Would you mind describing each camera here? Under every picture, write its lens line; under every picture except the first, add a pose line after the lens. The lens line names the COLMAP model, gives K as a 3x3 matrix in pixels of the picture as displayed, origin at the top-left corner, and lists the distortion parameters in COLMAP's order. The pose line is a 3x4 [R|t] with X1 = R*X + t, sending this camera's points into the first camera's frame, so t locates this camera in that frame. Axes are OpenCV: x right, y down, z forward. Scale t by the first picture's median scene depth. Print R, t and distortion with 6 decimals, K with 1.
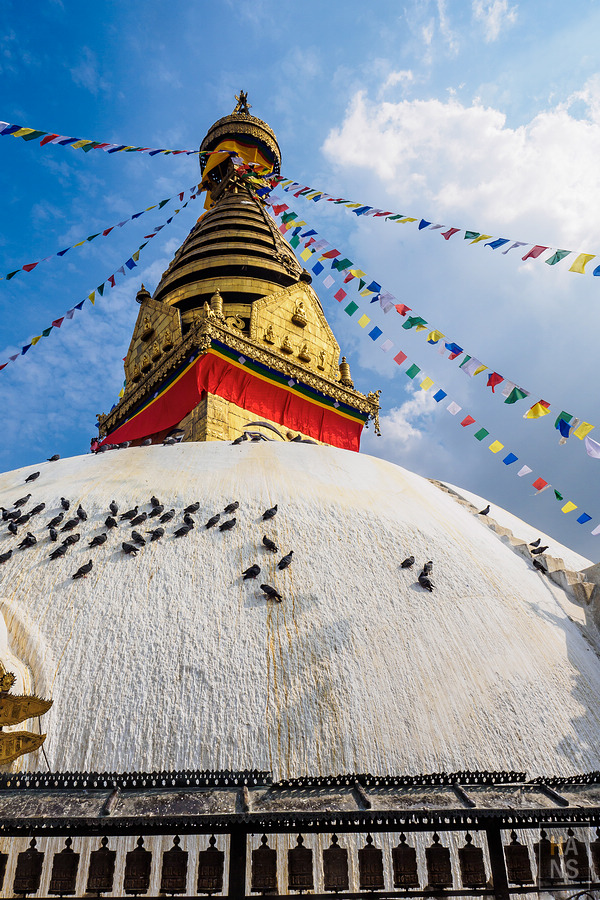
lens RADIAL K [[649.8, 0, 300.0], [0, 649.8, 450.0], [0, 0, 1]] dist [0.002308, -0.001442]
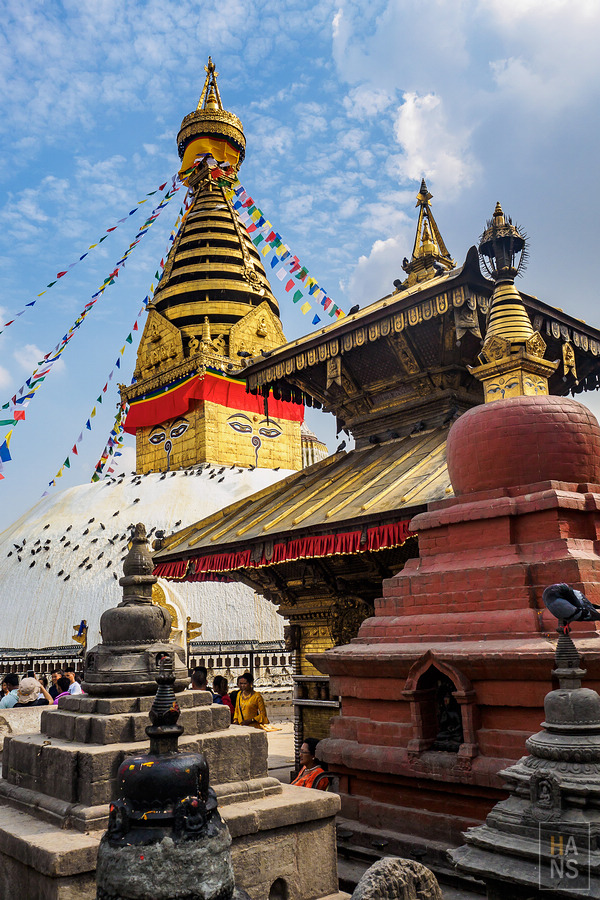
lens RADIAL K [[649.8, 0, 300.0], [0, 649.8, 450.0], [0, 0, 1]] dist [0.002308, -0.001442]
pose [[0.997800, 0.002373, 0.066260, -0.011797], [-0.018489, 0.969674, 0.243701, -0.323433], [-0.063672, -0.244390, 0.967584, -0.520433]]
